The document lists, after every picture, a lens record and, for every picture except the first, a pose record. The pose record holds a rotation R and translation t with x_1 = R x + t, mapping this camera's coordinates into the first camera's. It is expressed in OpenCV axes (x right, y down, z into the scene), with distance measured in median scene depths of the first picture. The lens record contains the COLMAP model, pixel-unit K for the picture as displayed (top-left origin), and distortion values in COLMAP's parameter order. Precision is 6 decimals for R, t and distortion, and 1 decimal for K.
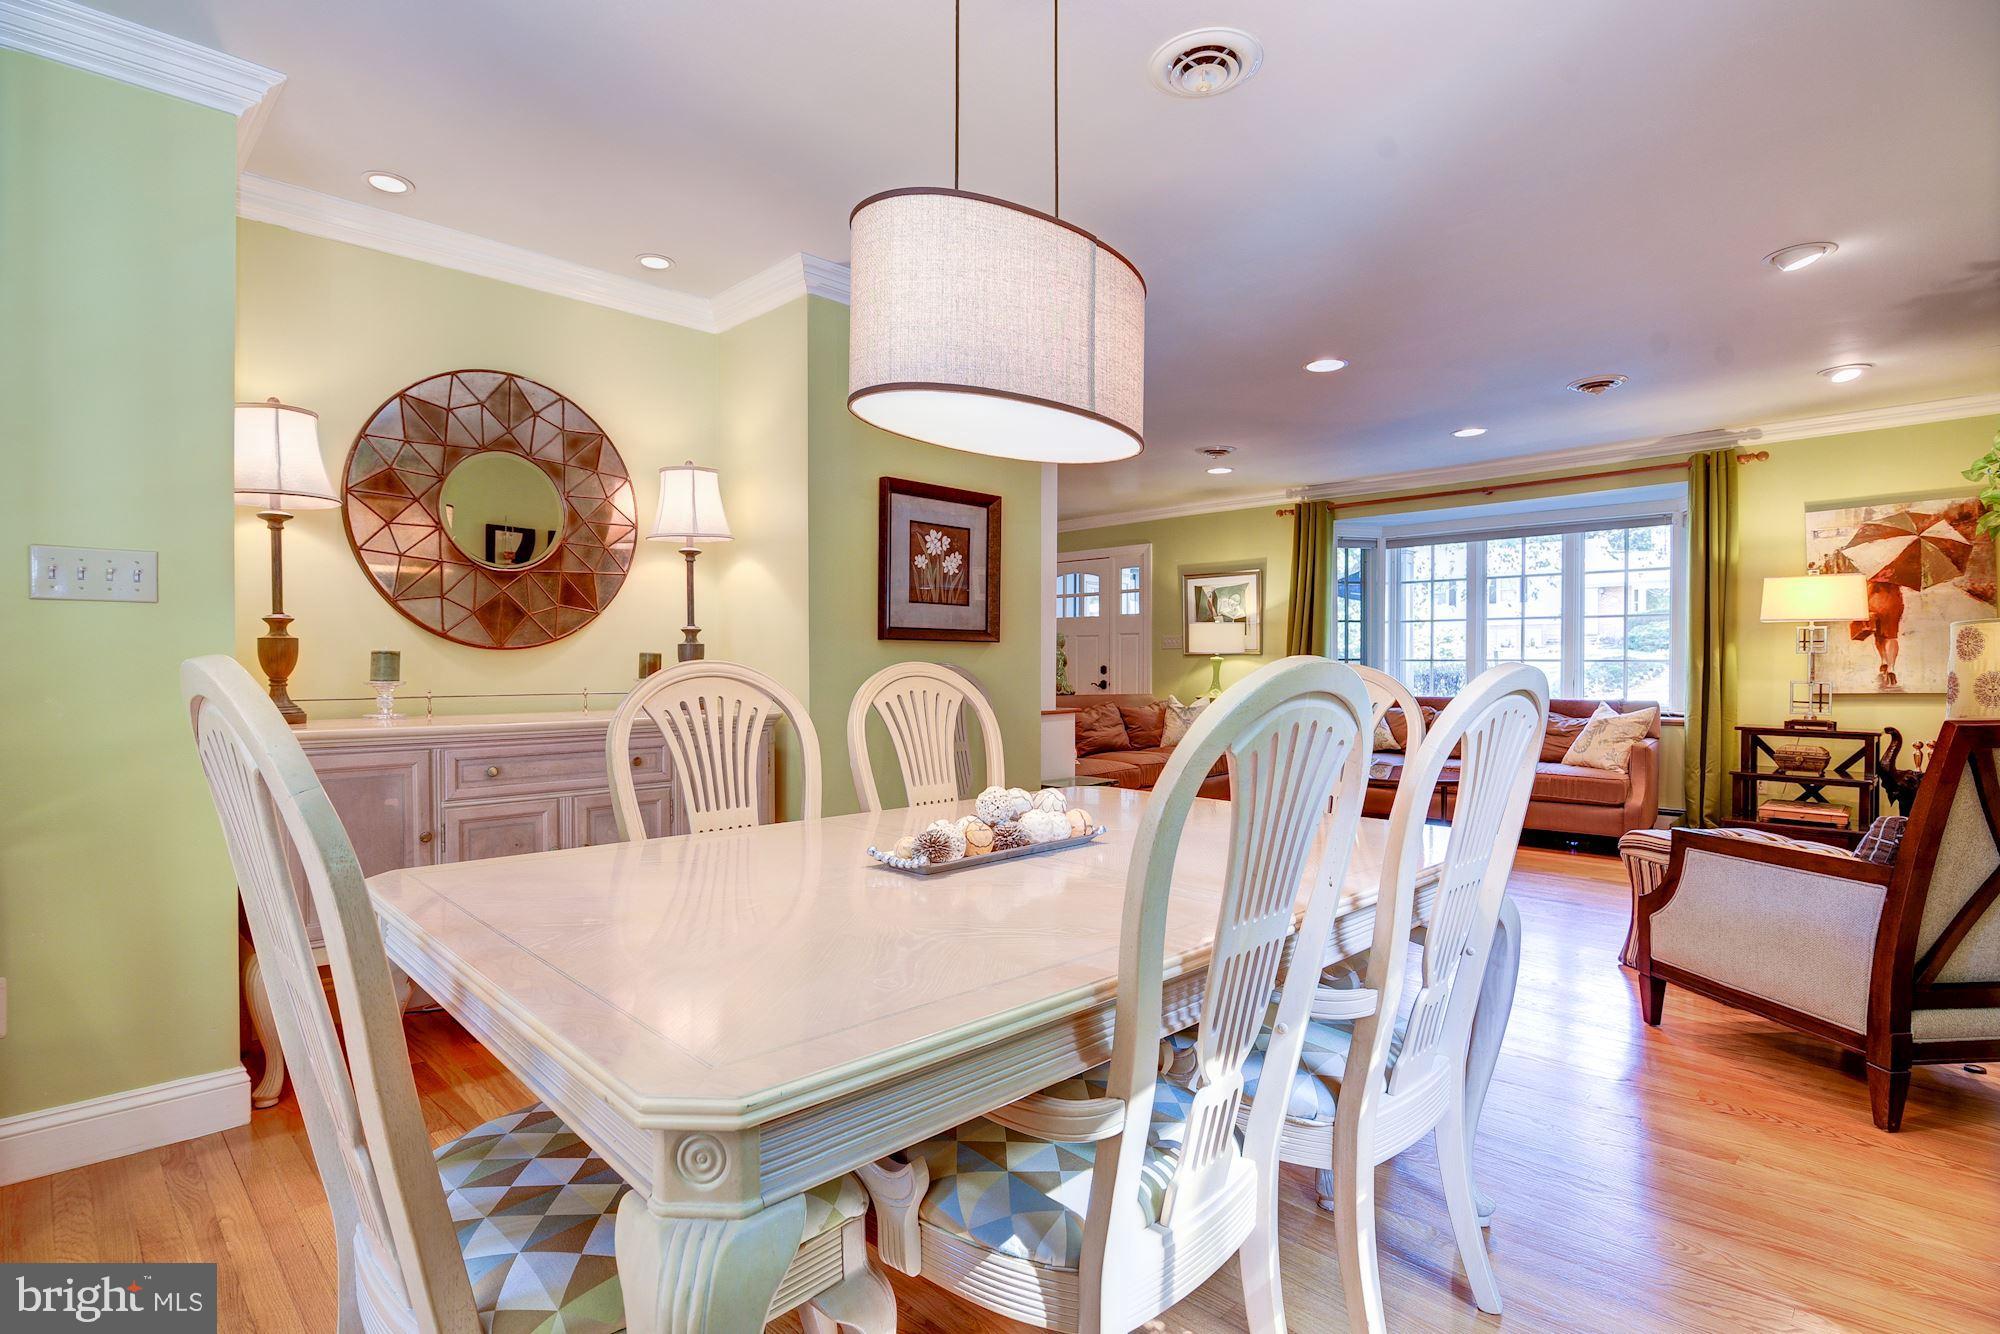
lens RADIAL K [[980.0, 0, 1000.0], [0, 980.0, 667.0], [0, 0, 1]] dist [-0.001670, -0.000234]
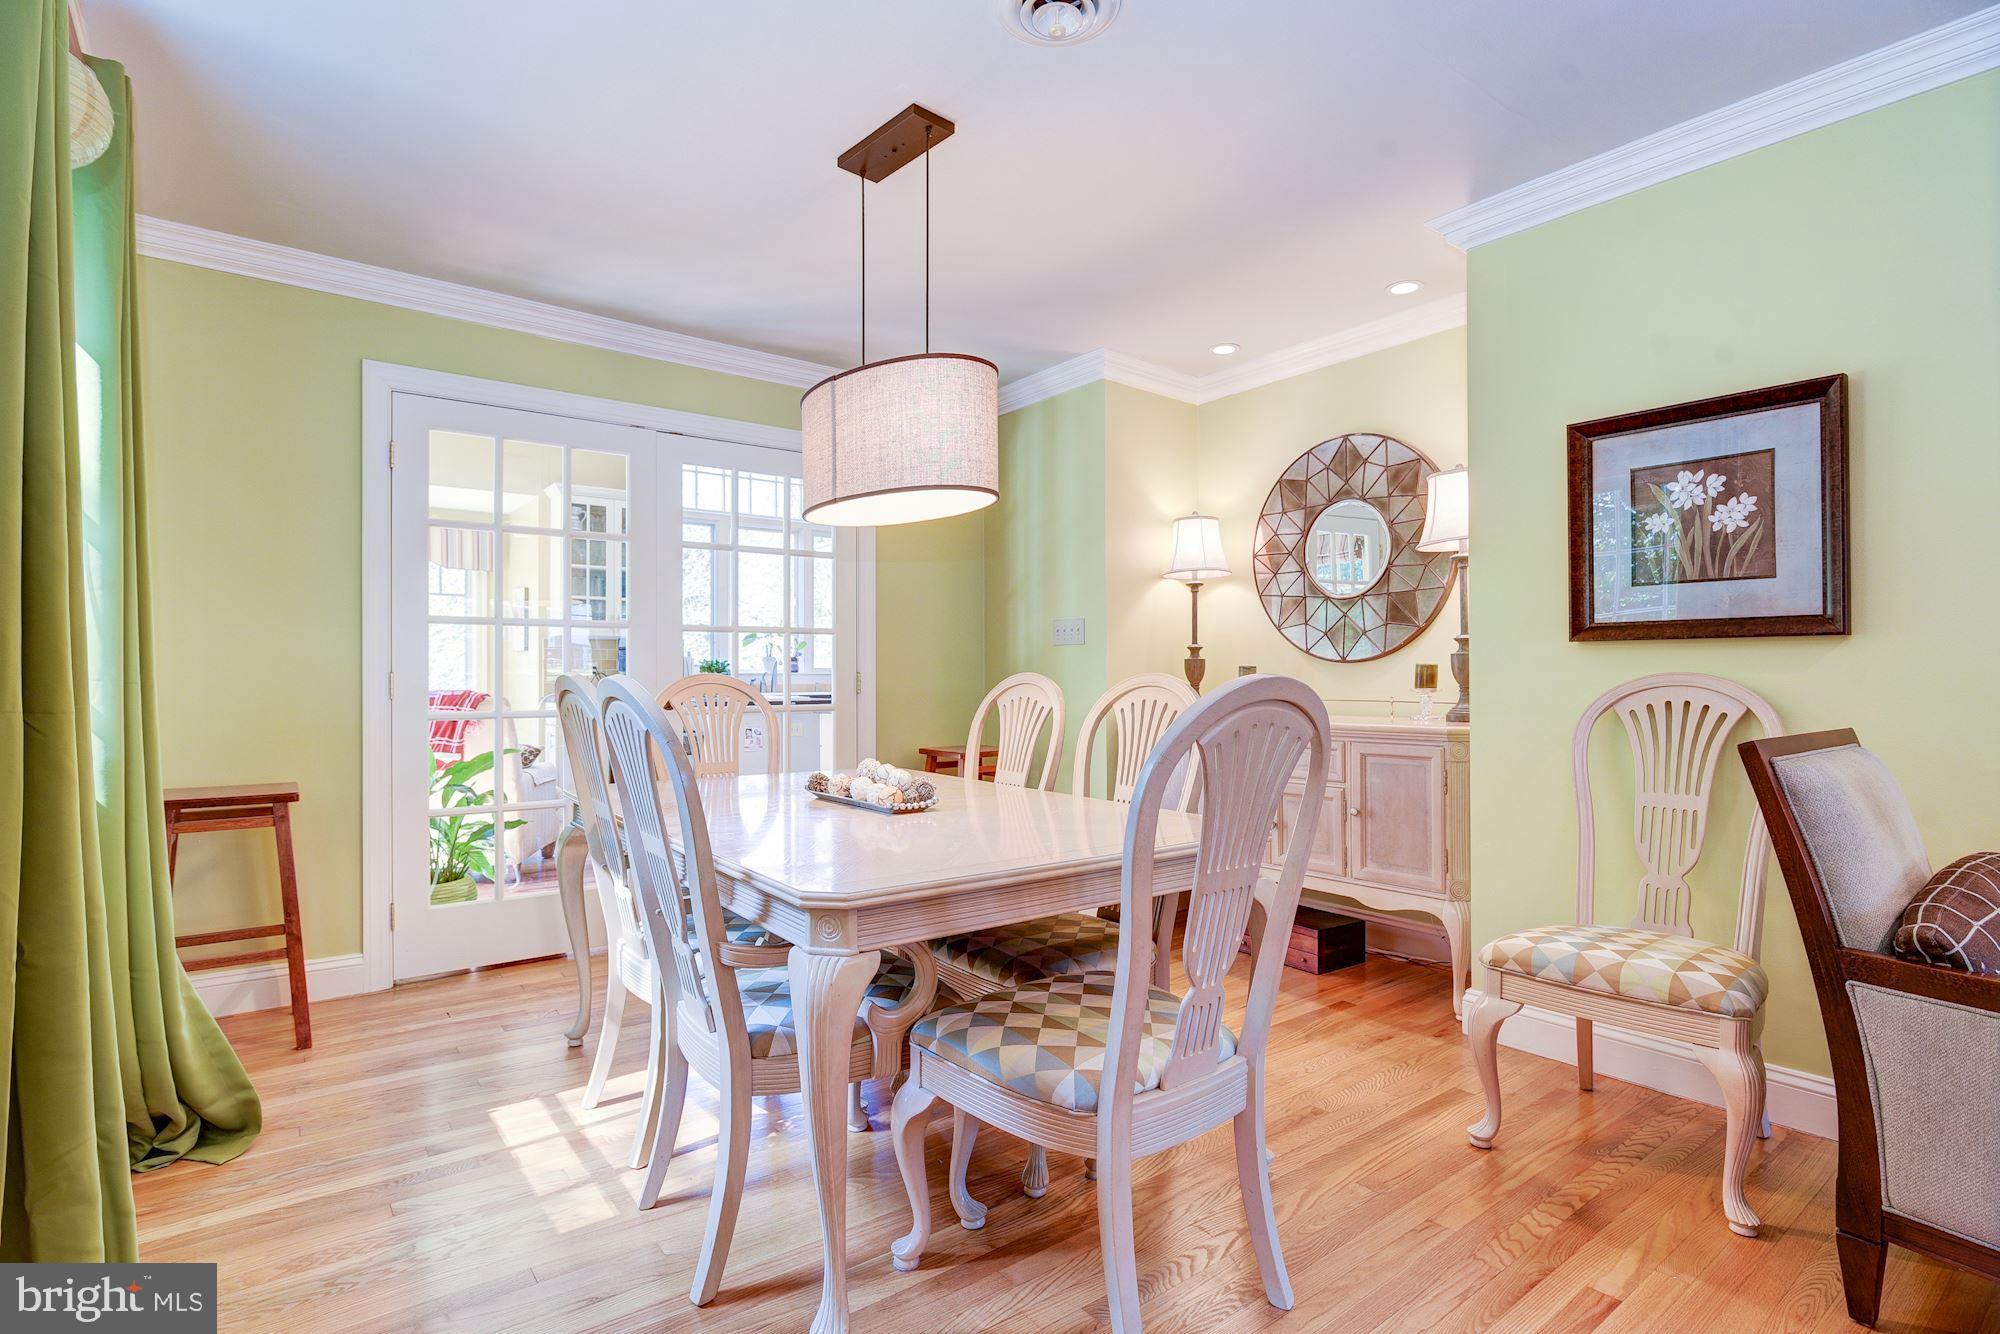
lens RADIAL K [[980.0, 0, 1000.0], [0, 980.0, 667.0], [0, 0, 1]] dist [-0.001670, -0.000234]
pose [[-0.128532, -0.009072, -0.991664, 0.740372], [-0.001859, 0.999959, -0.008906, -0.001070], [0.991704, 0.000699, -0.128543, 0.718648]]
